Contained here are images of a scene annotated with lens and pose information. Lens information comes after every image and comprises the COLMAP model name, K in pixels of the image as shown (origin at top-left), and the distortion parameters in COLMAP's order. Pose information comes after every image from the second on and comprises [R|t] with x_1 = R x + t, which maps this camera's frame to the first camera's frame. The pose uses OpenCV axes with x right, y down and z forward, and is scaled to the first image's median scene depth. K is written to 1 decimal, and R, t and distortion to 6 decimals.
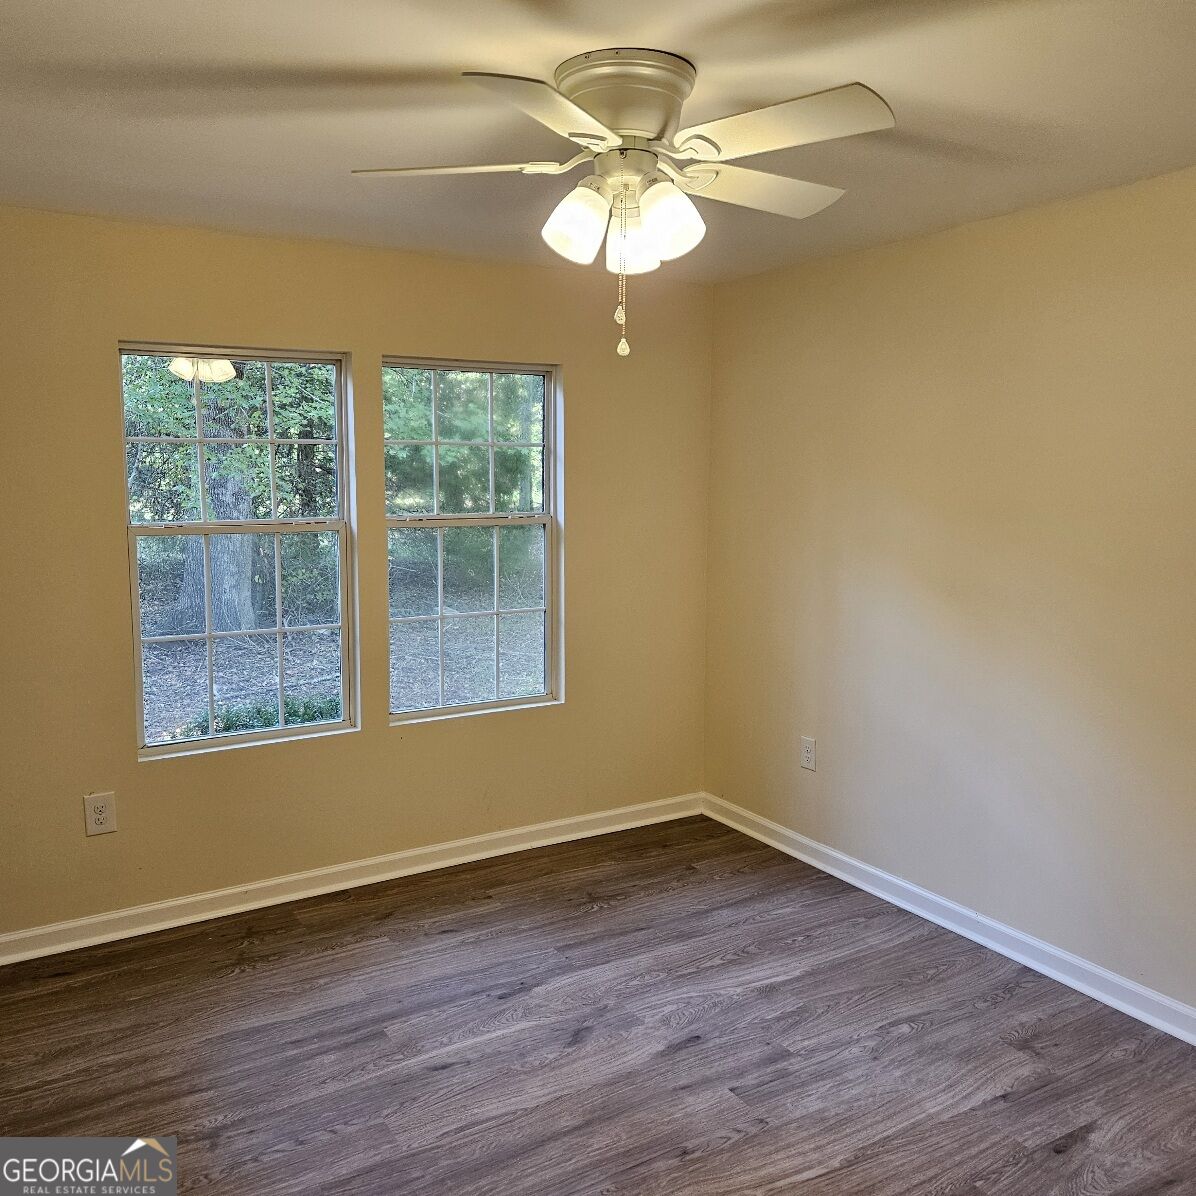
lens RADIAL K [[1067.4, 0, 601.5], [0, 1067.4, 599.7], [0, 0, 1]] dist [0.078958, -0.067579]
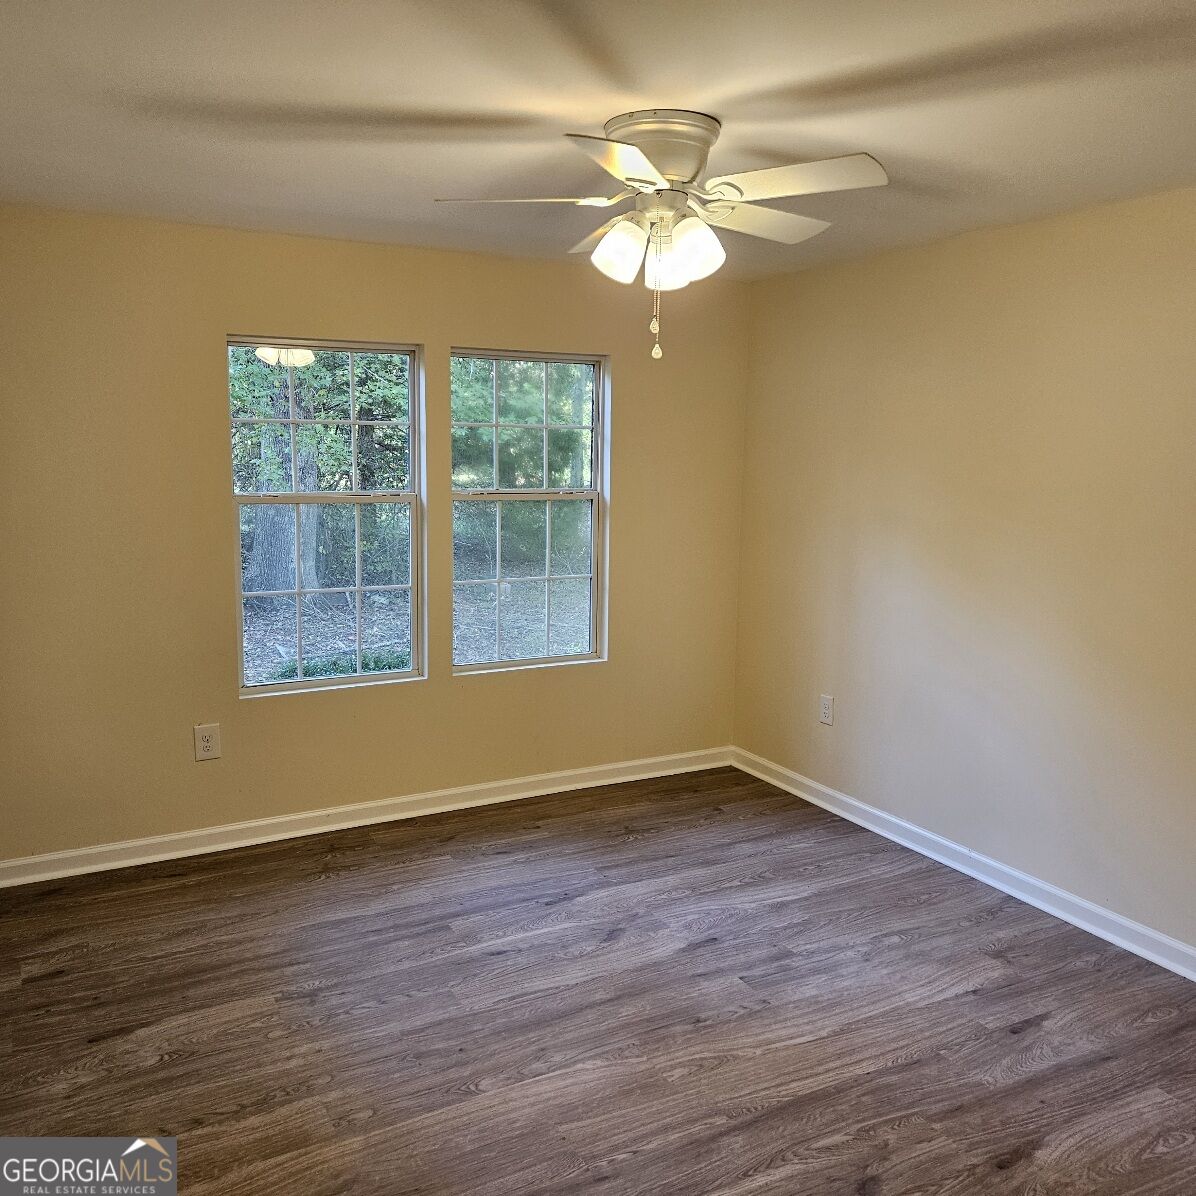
lens RADIAL K [[1067.4, 0, 601.5], [0, 1067.4, 599.7], [0, 0, 1]] dist [0.078958, -0.067579]
pose [[0.998785, 0.018117, -0.045834, 0.012300], [-0.017211, 0.999650, 0.020101, 0.015178], [0.046182, -0.019288, 0.998747, -0.150424]]
